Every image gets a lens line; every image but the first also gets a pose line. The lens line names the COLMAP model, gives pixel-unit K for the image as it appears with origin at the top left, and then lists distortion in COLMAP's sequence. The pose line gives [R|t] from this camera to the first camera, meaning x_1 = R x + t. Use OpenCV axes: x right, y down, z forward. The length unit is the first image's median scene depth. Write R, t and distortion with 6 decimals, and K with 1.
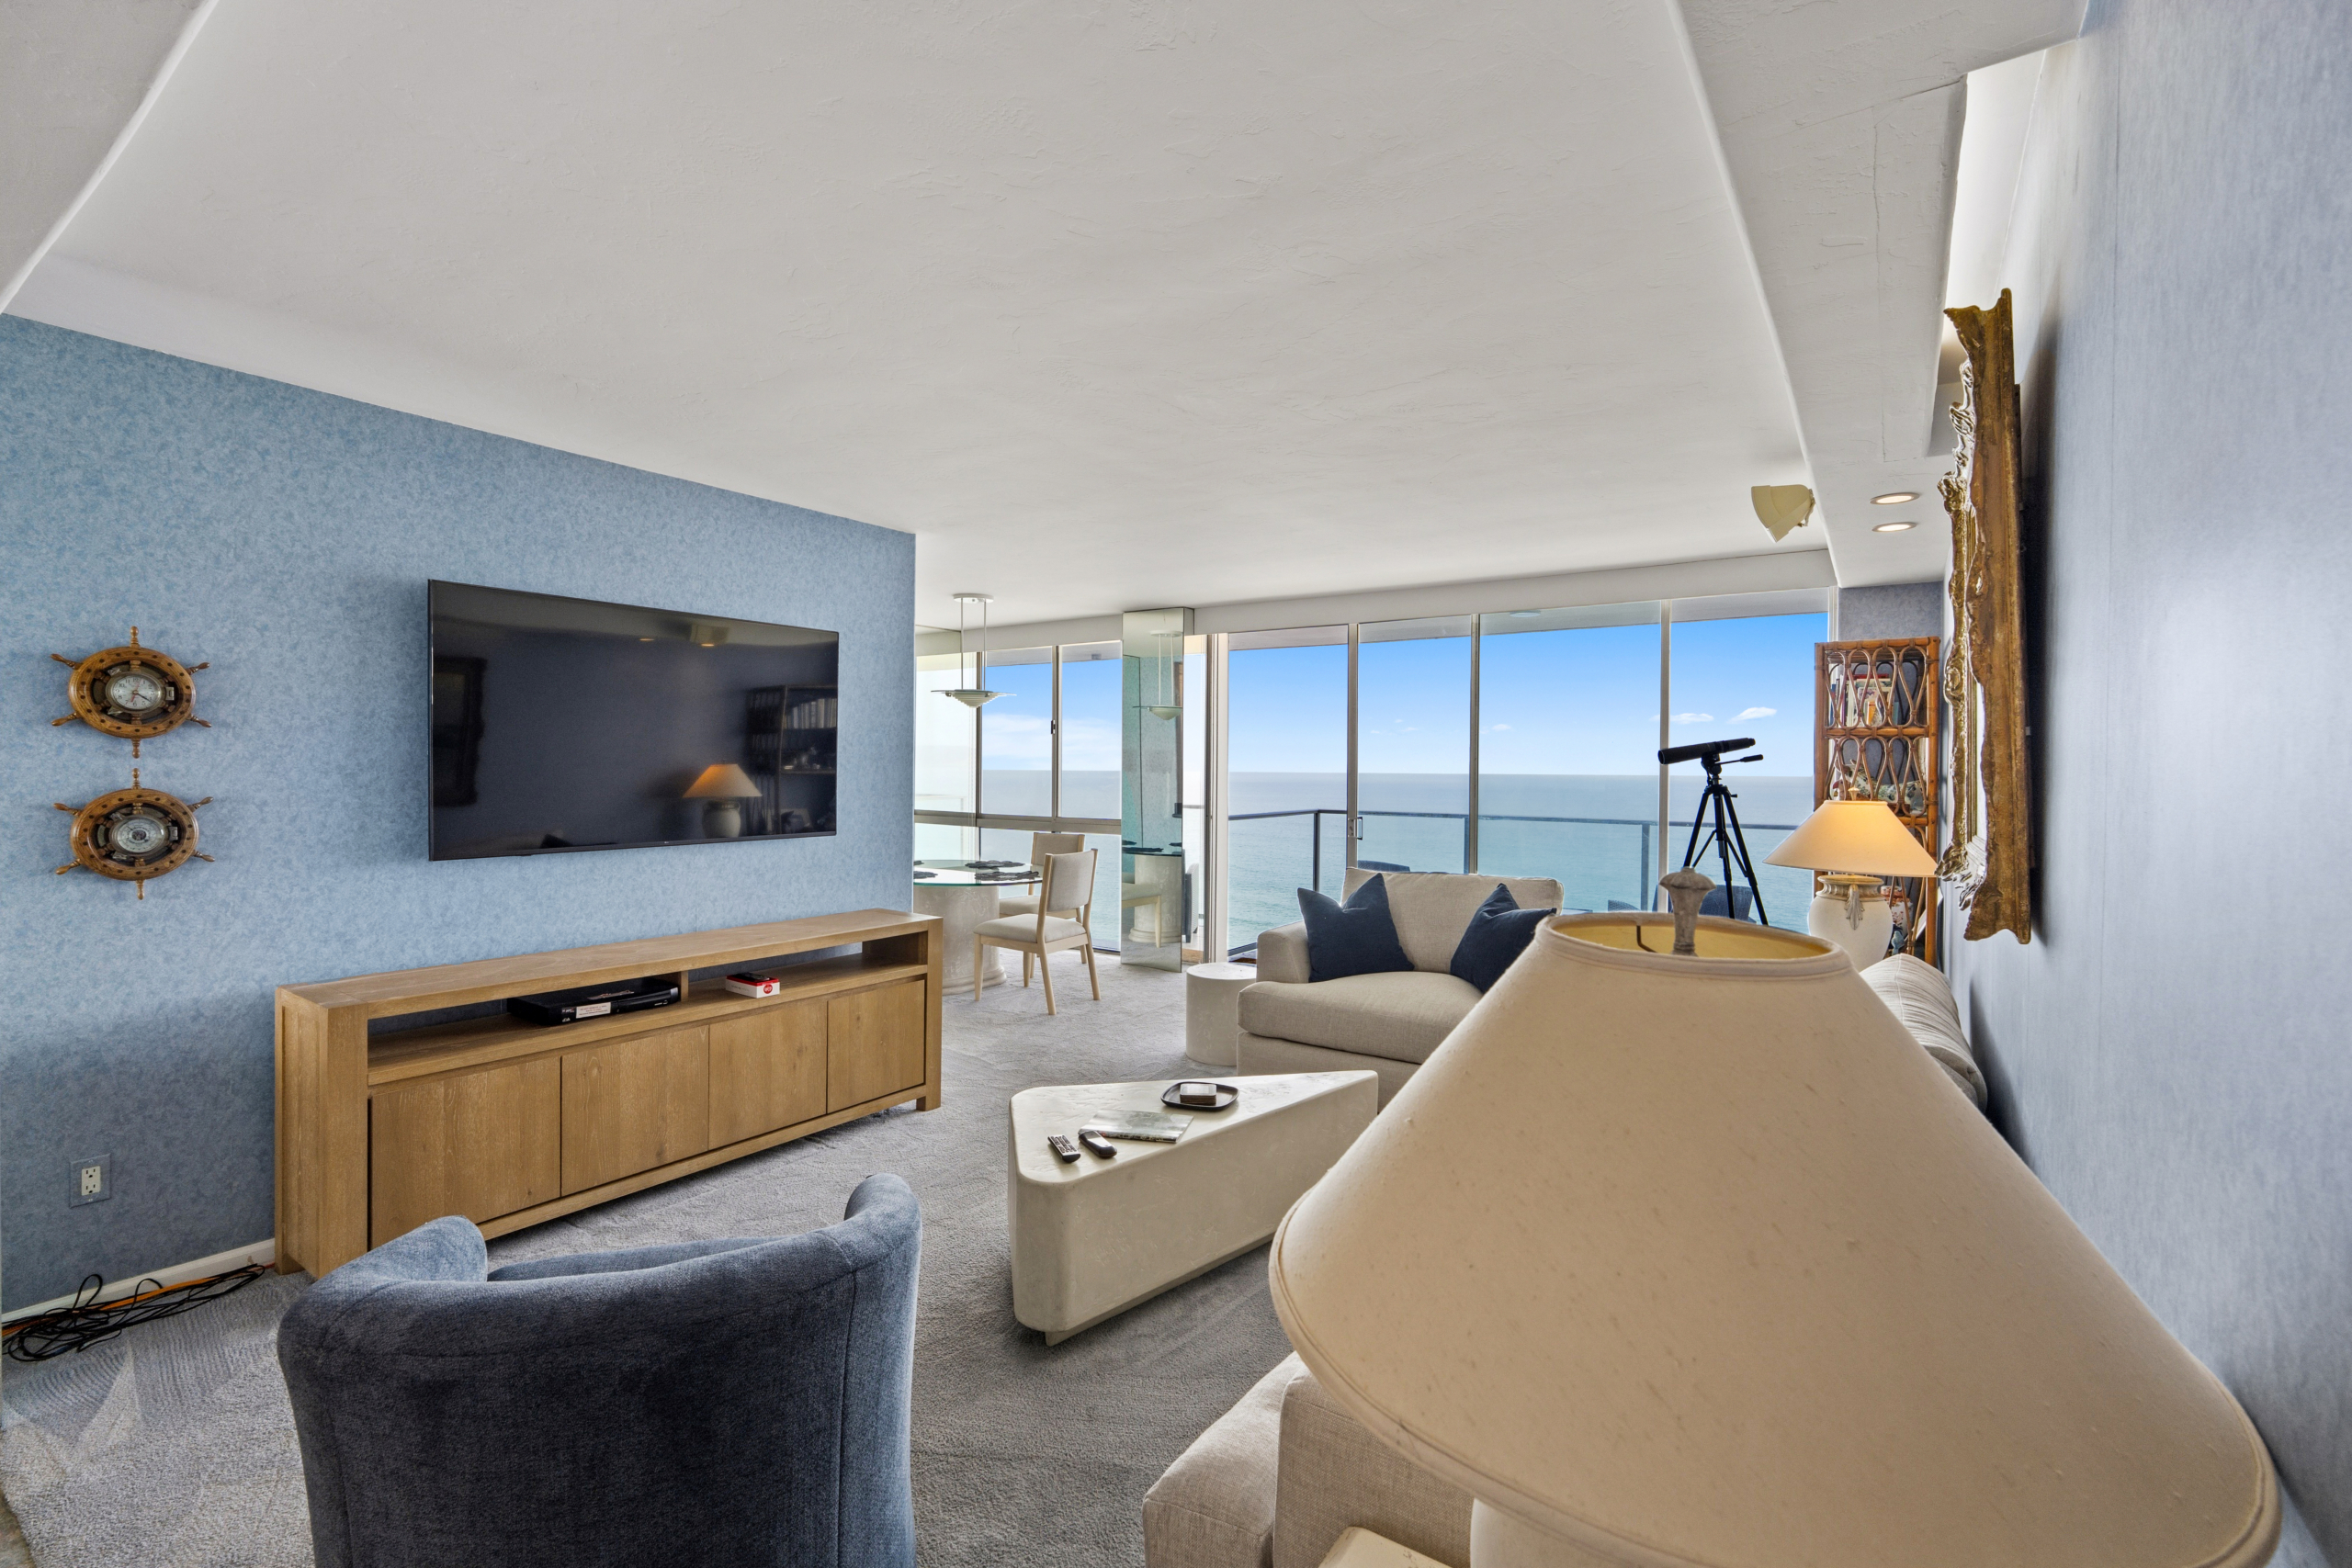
lens RADIAL K [[1077.2, 0, 1191.9], [0, 1077.2, 765.1], [0, 0, 1]] dist [-0.000131, -0.000086]
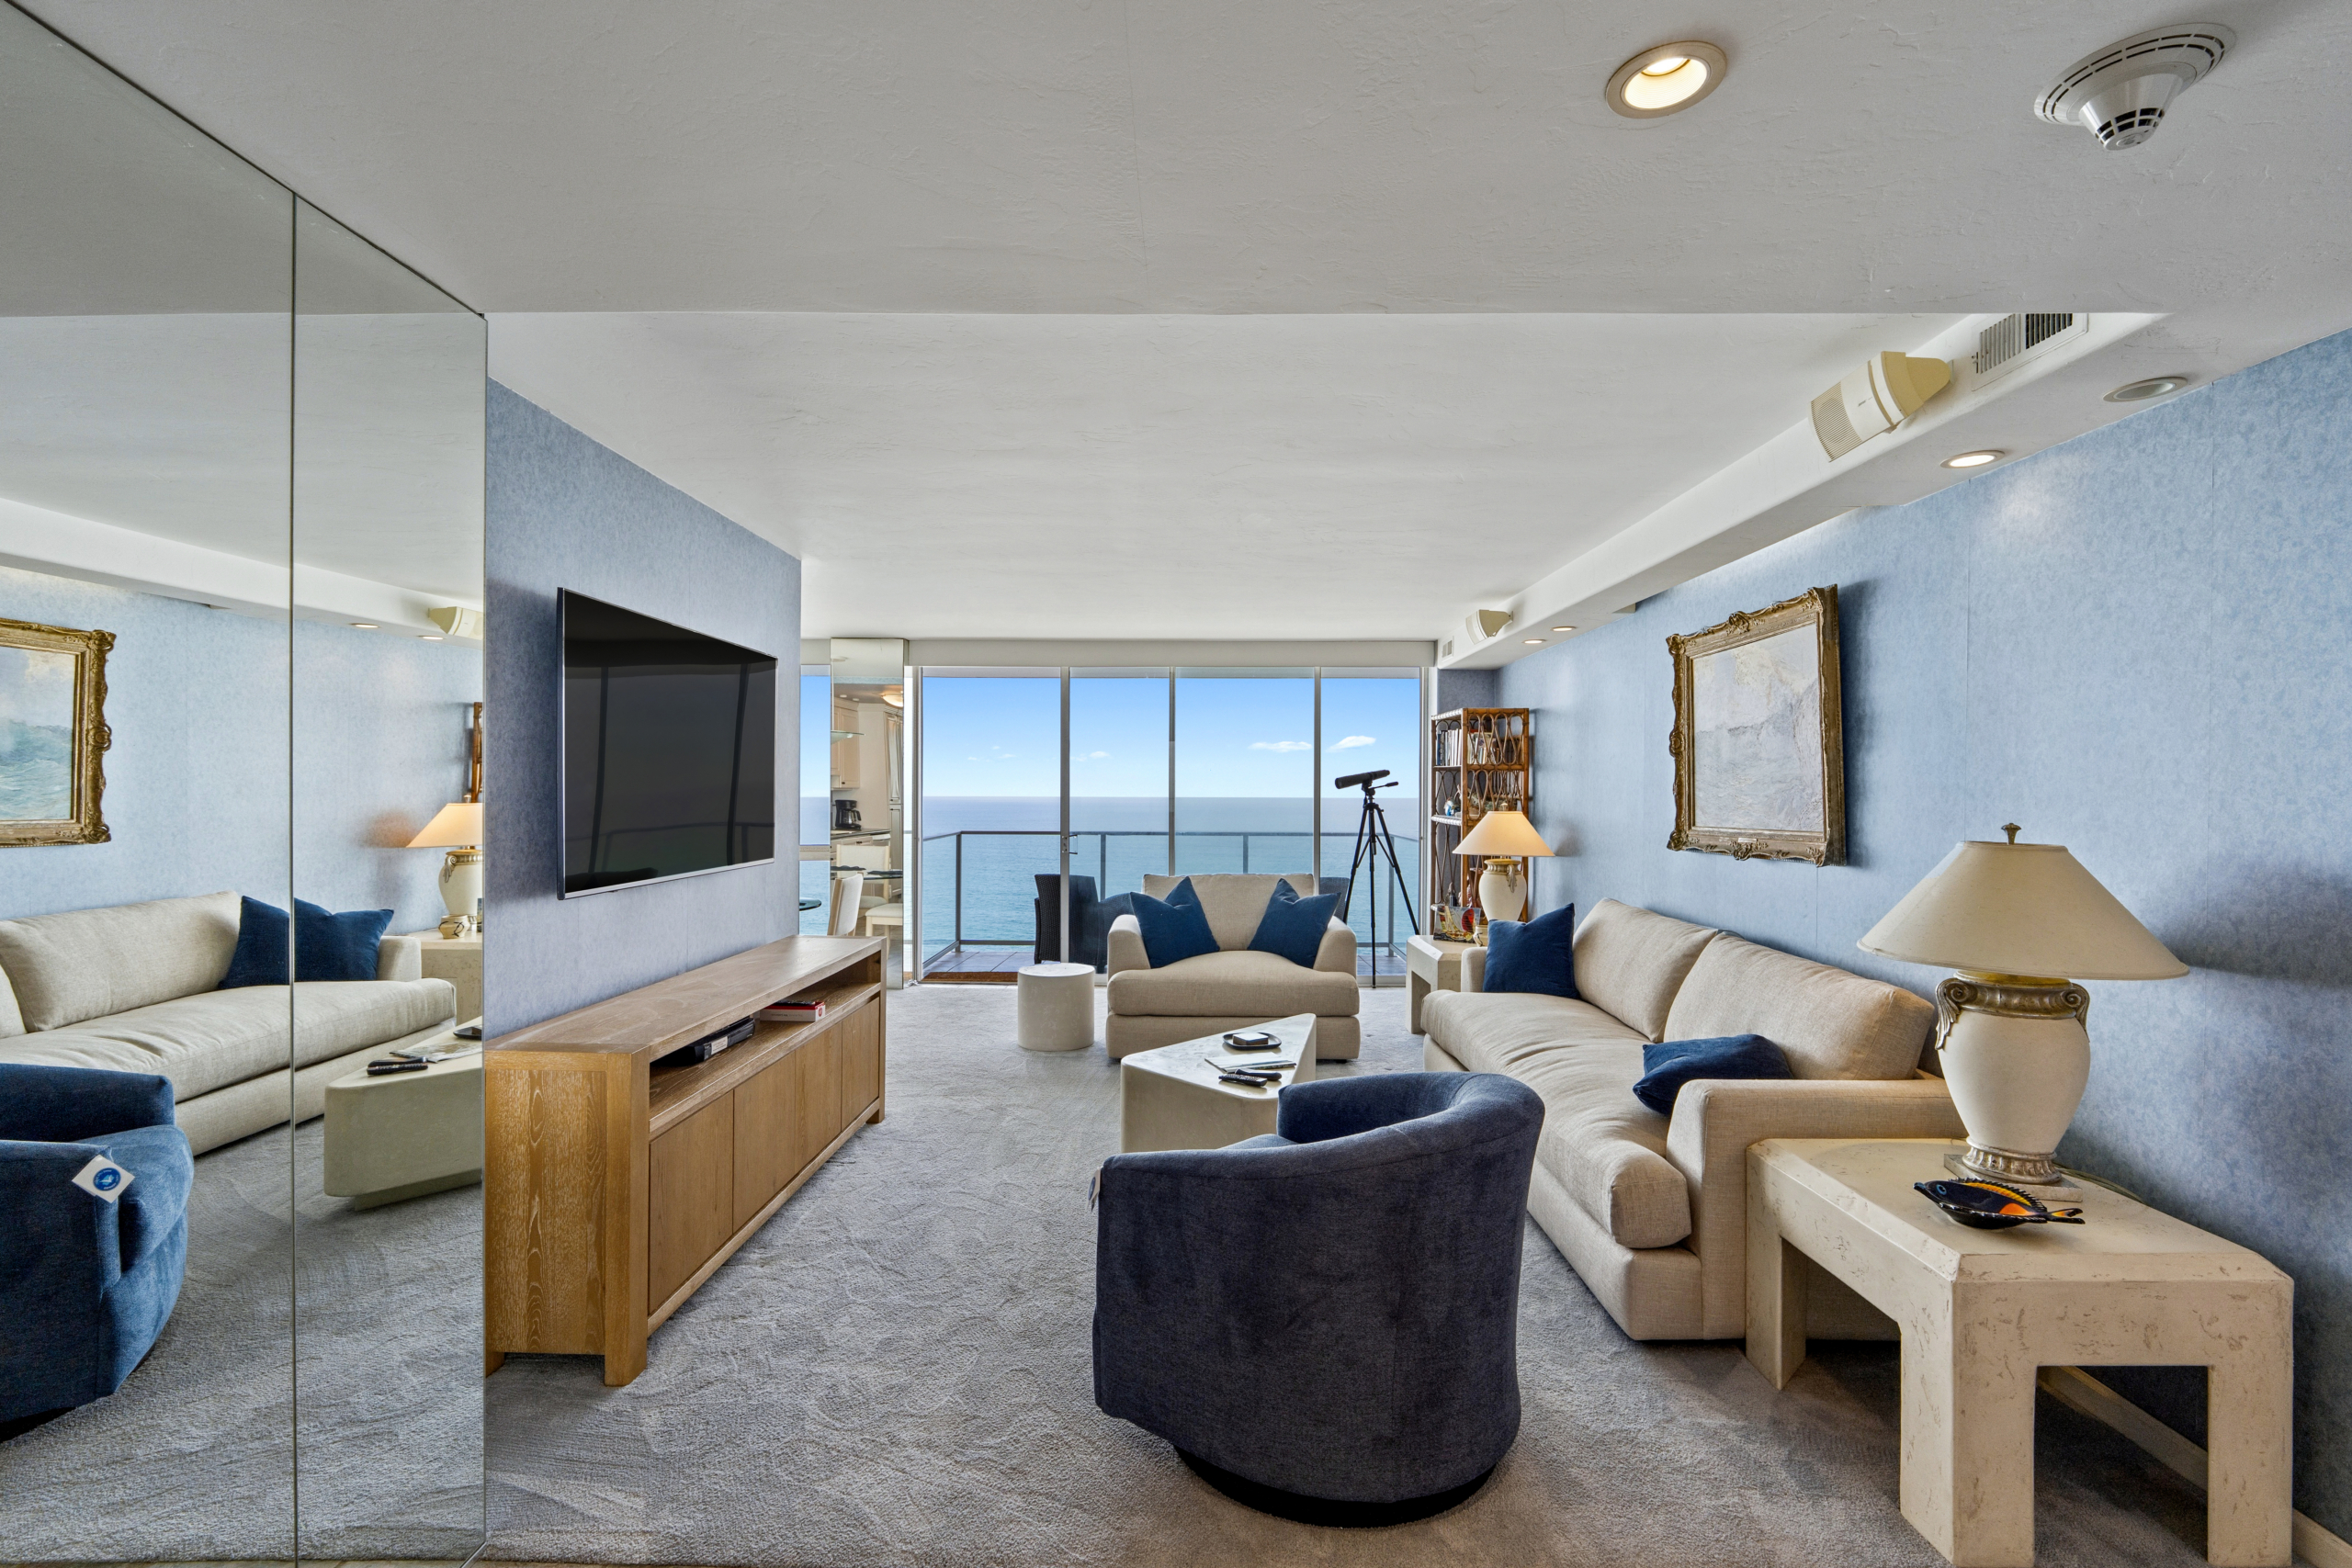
lens RADIAL K [[1077.2, 0, 1237.5], [0, 1077.2, 781.2], [0, 0, 1]] dist [-0.000131, -0.000086]
pose [[0.810516, 0.001651, 0.585713, -0.492912], [0.001632, 0.999986, -0.005078, -0.003223], [-0.585714, 0.005071, 0.810502, -0.039886]]
